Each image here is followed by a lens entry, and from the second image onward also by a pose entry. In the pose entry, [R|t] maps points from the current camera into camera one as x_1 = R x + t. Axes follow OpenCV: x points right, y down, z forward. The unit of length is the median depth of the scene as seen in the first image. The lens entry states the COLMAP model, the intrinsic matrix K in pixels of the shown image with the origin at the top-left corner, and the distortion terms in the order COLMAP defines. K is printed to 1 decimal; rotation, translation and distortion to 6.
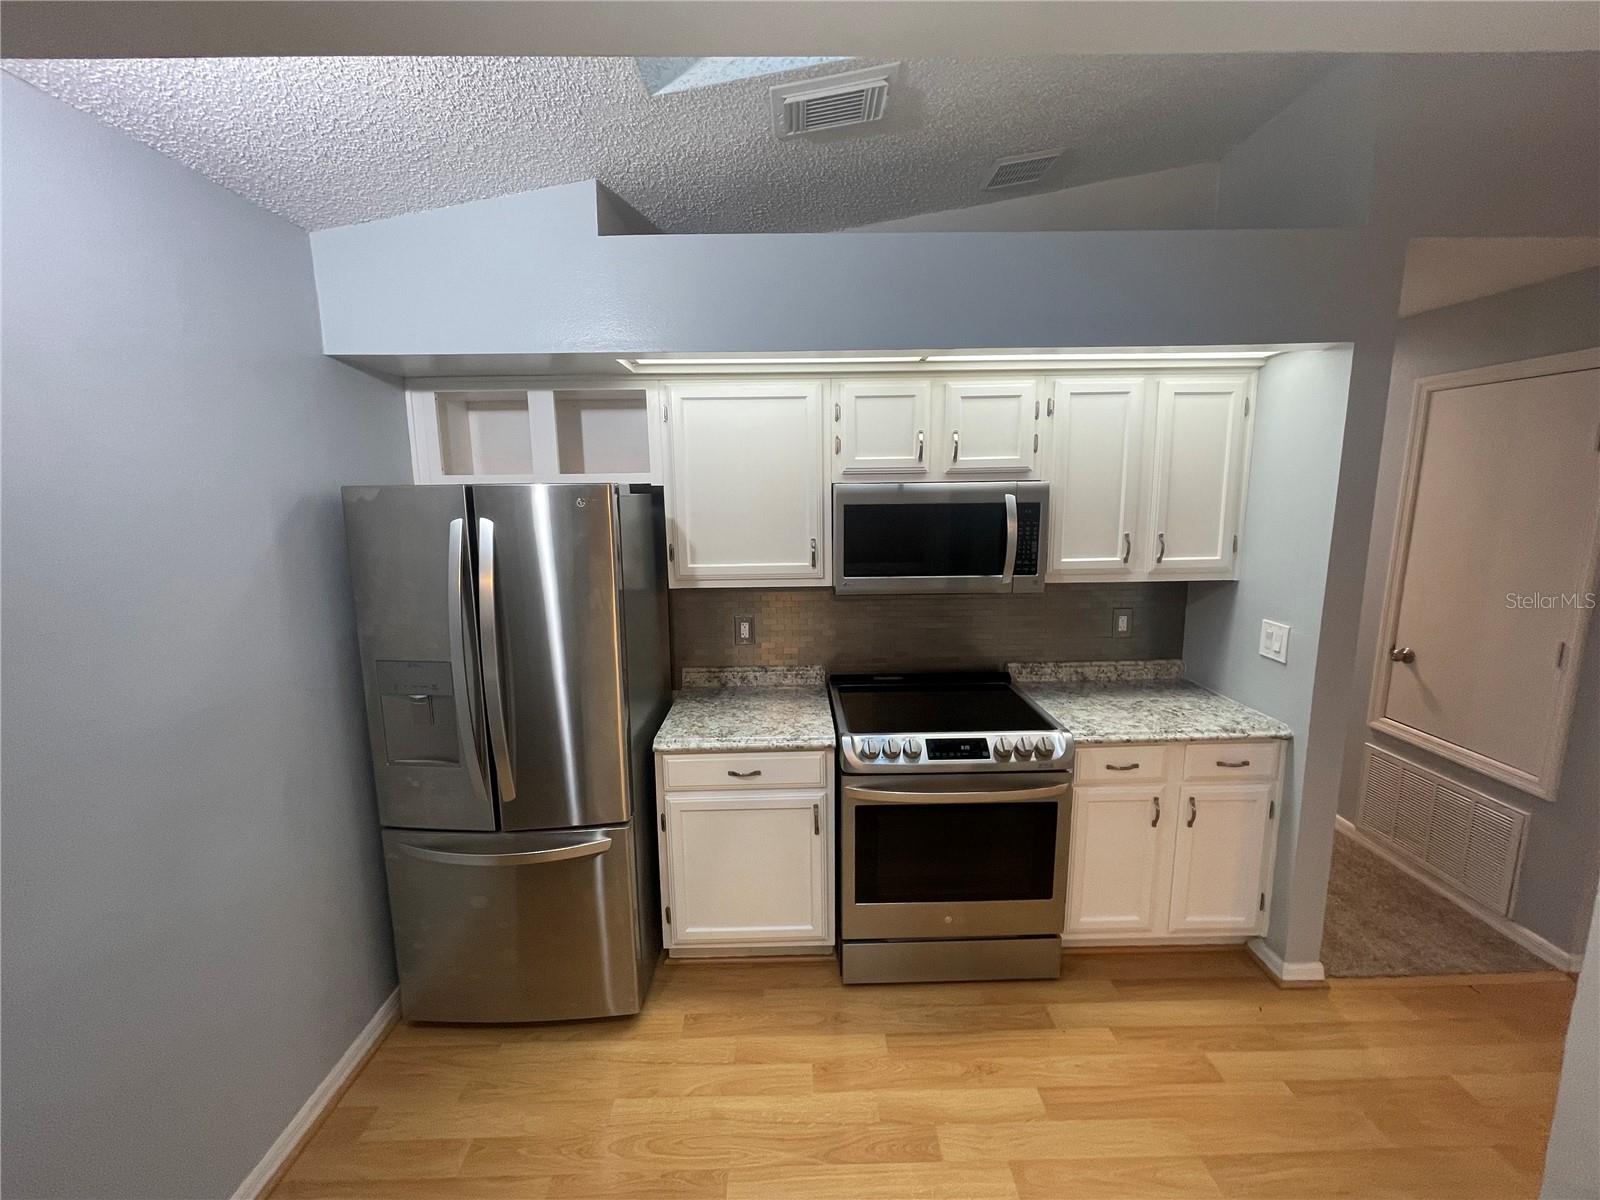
lens RADIAL K [[654.1, 0, 799.6], [0, 654.1, 594.3], [0, 0, 1]] dist [0.003908, -0.000058]
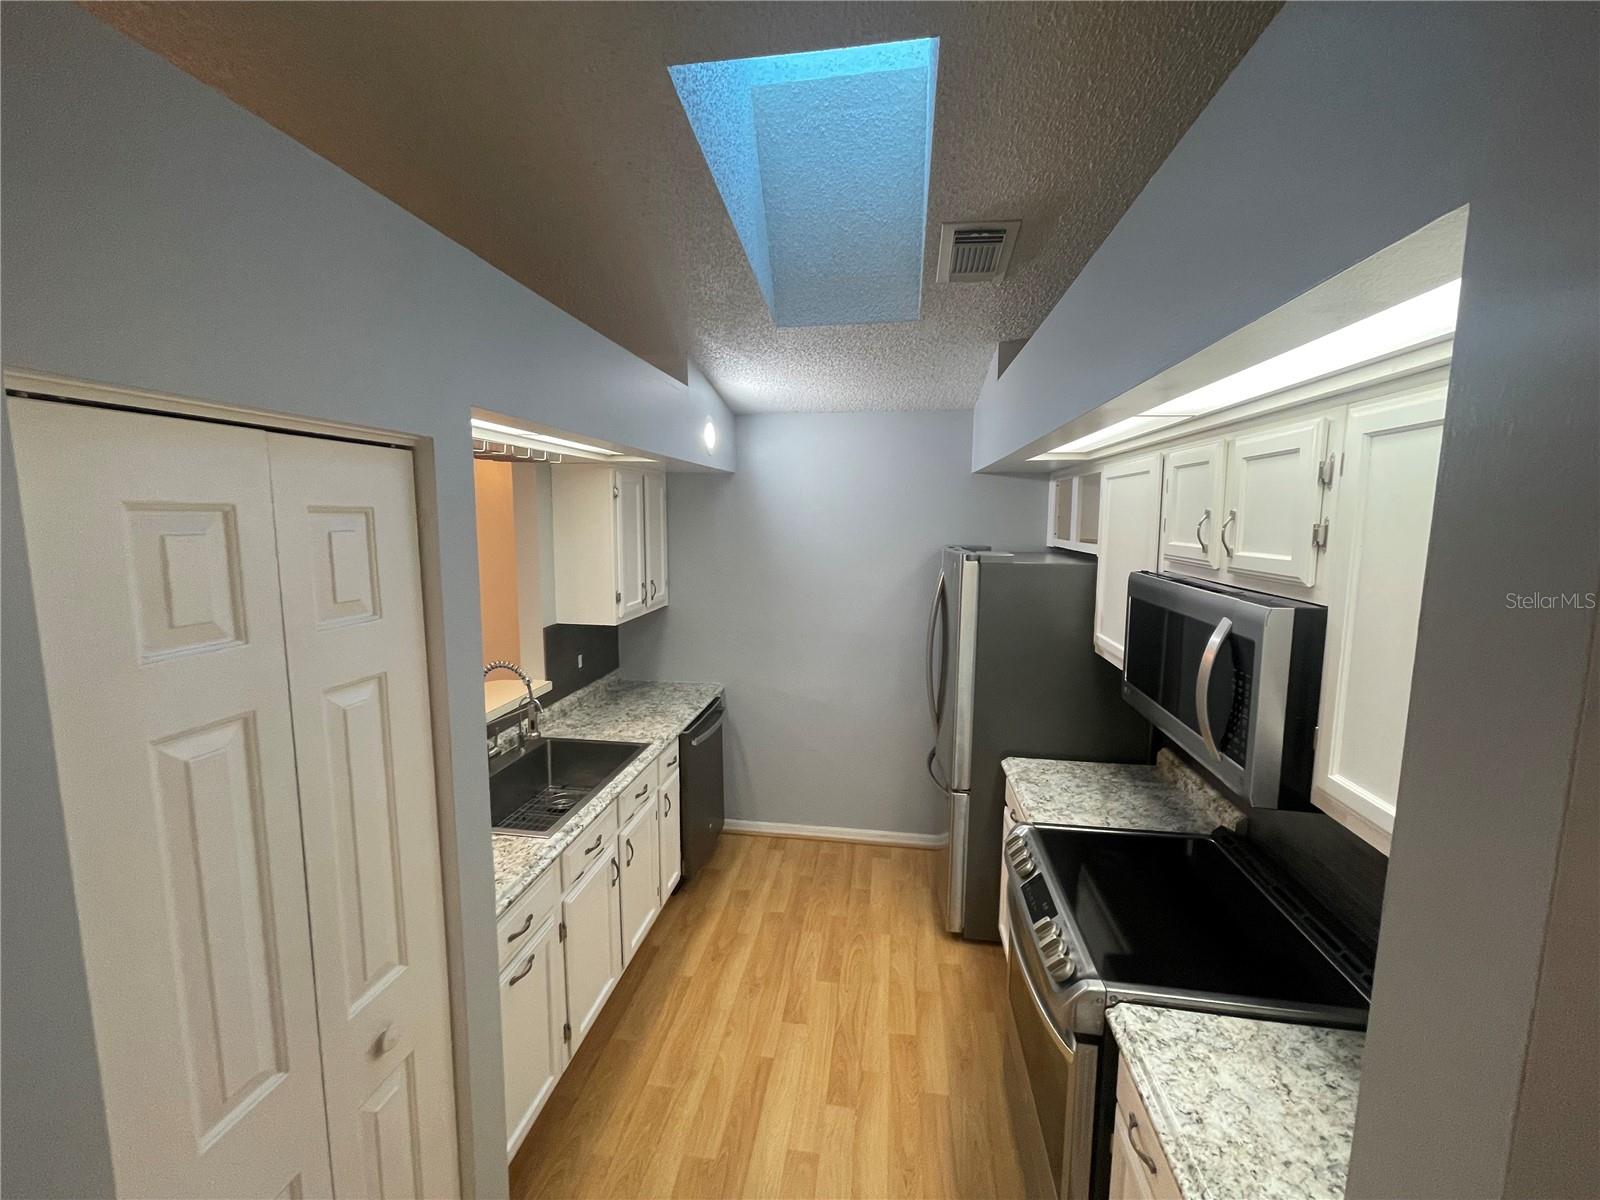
lens RADIAL K [[654.1, 0, 788.3], [0, 654.1, 595.6], [0, 0, 1]] dist [0.003908, -0.000058]
pose [[-0.182502, 0.136567, -0.973675, 0.975154], [-0.157604, 0.973437, 0.166074, -0.208306], [0.970492, 0.183764, -0.156130, 0.697453]]
